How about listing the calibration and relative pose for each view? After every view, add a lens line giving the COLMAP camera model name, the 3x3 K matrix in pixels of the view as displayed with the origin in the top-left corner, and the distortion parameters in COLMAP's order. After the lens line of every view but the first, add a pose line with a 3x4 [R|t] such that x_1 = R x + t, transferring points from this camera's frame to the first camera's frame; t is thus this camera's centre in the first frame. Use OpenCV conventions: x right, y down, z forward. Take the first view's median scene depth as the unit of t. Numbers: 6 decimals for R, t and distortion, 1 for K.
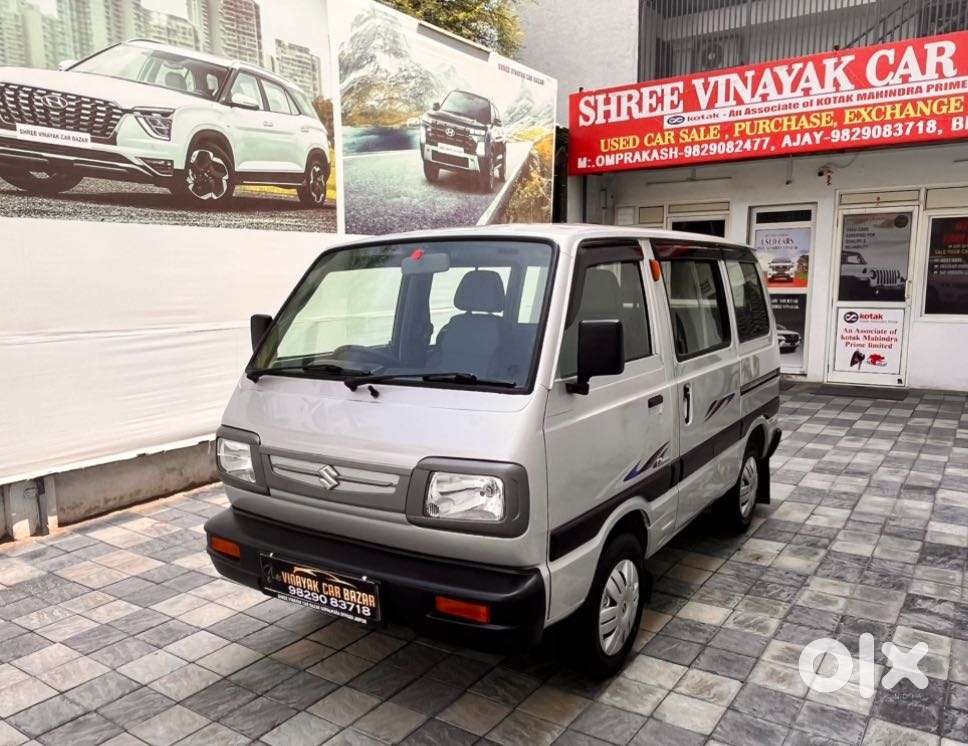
lens RADIAL K [[774.6, 0, 455.2], [0, 774.6, 407.0], [0, 0, 1]] dist [-0.013426, 0.005635]
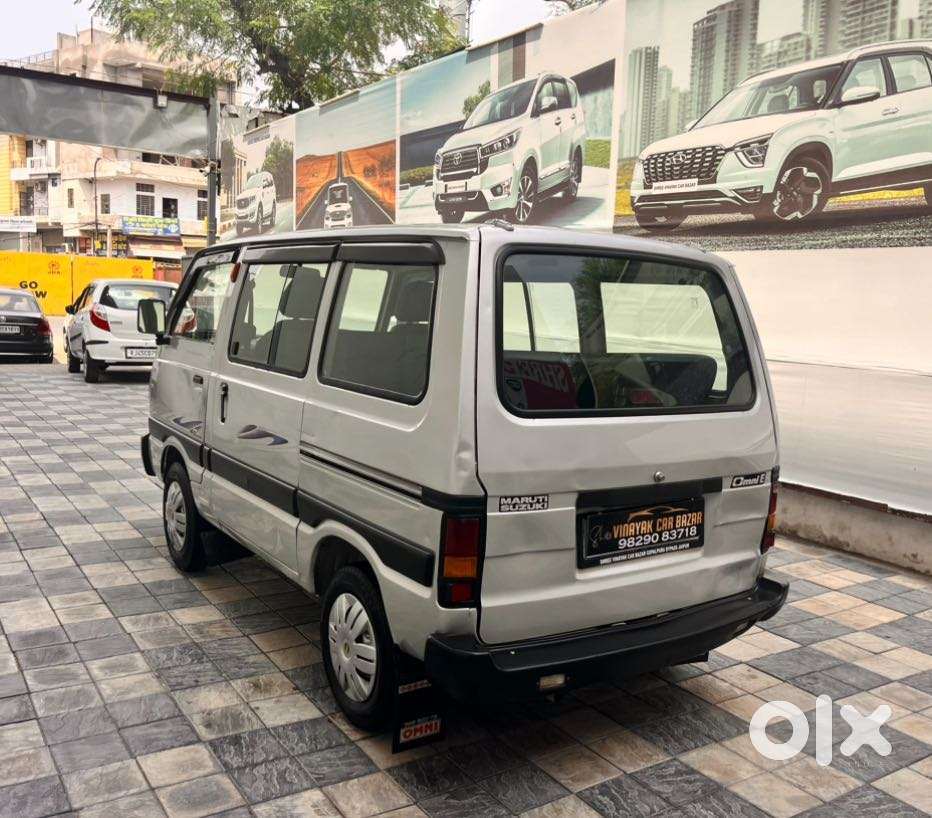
lens RADIAL K [[896.7, 0, 513.5], [0, 896.7, 393.7], [0, 0, 1]] dist [0.020813, 0.000000]
pose [[-0.332828, 0.094058, -0.938285, 0.877848], [-0.201836, 0.964848, 0.168316, -0.200188], [0.921134, 0.245400, -0.302144, 1.166810]]
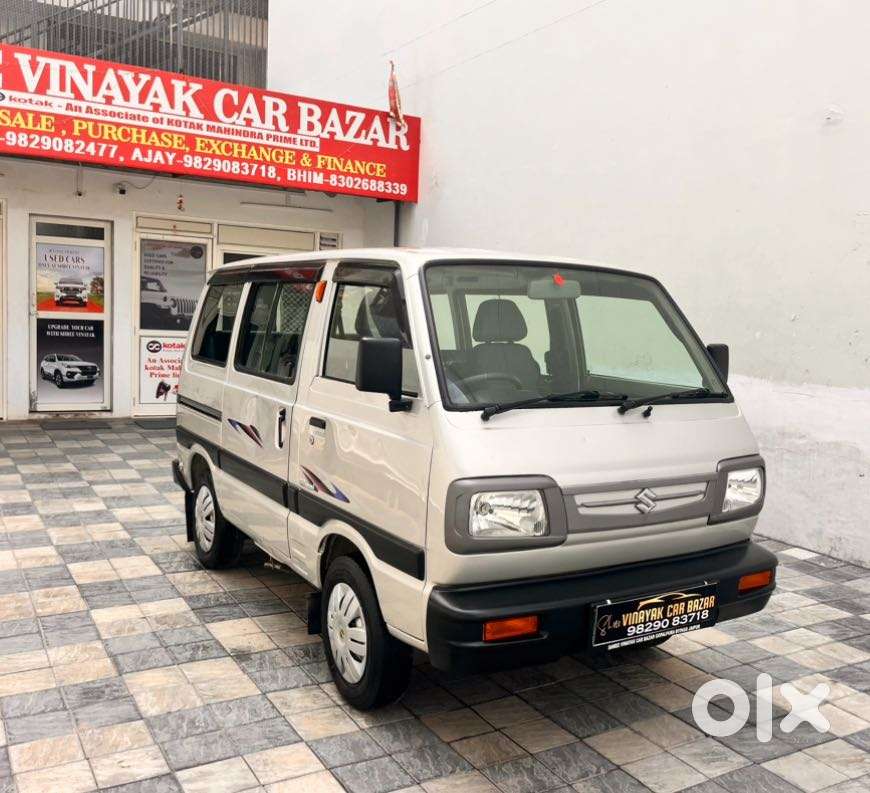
lens RADIAL K [[895.0, 0, 499.6], [0, 895.0, 387.5], [0, 0, 1]] dist [0.025039, 0.000000]
pose [[0.384869, -0.039341, 0.922132, -0.680378], [0.106291, 0.994333, -0.001942, -0.038011], [-0.916830, 0.098762, 0.386869, 0.376048]]
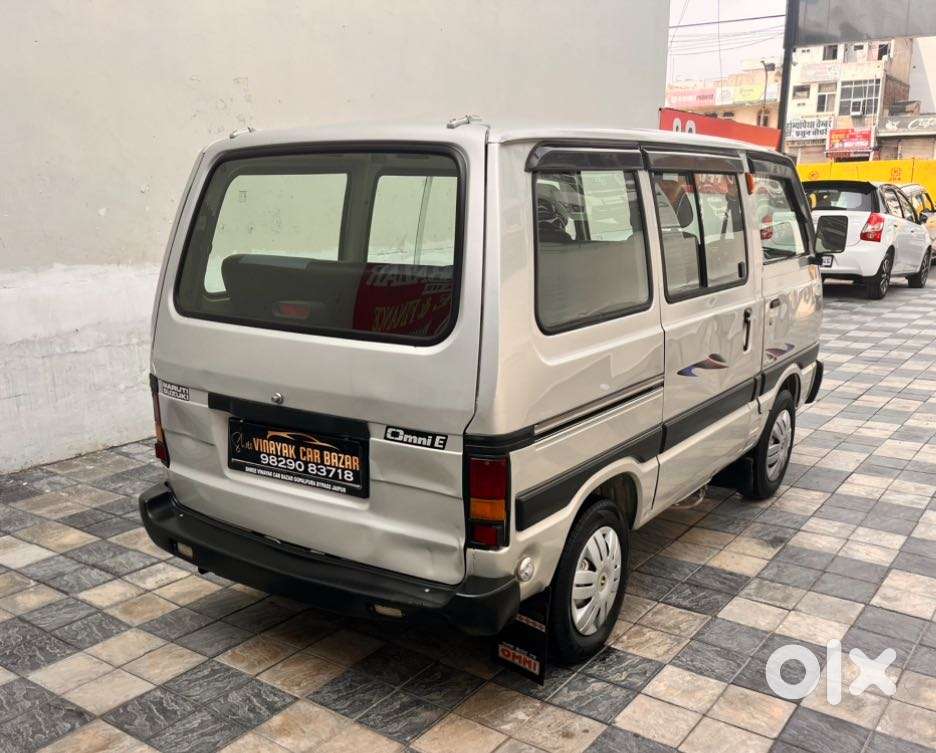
lens RADIAL K [[904.3, 0, 461.3], [0, 904.3, 440.2], [0, 0, 1]] dist [0.026319, 0.000000]
pose [[-0.999656, 0.020626, 0.016178, 0.191812], [0.025542, 0.905206, 0.424205, -0.273087], [-0.005895, 0.424473, -0.905421, 1.589250]]
